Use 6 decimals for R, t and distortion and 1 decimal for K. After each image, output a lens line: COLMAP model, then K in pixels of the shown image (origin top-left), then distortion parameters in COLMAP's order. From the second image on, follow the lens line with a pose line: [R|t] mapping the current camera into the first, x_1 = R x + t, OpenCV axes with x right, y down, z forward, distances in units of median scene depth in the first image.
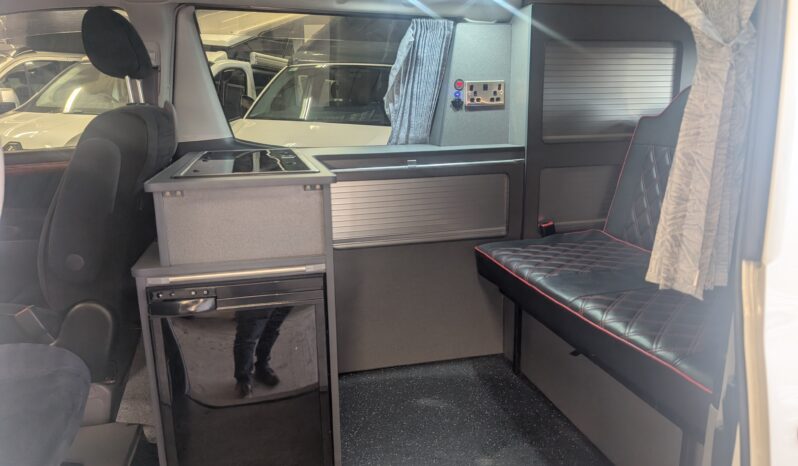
lens RADIAL K [[570.1, 0, 399.0], [0, 570.1, 233.0], [0, 0, 1]] dist [0.003972, 0.000206]
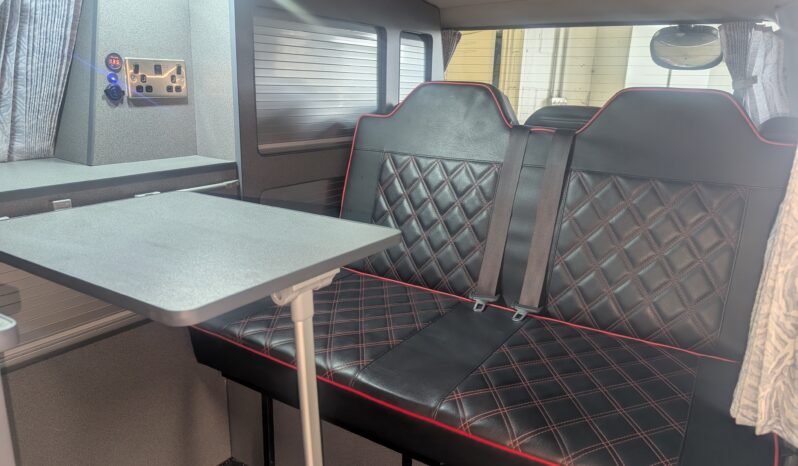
lens RADIAL K [[570.1, 0, 399.0], [0, 570.1, 233.0], [0, 0, 1]] dist [0.003972, 0.000206]
pose [[0.734227, -0.136996, 0.664938, -0.097999], [0.112130, 0.990448, 0.080245, -0.096149], [-0.669580, 0.015642, 0.742575, 0.353648]]
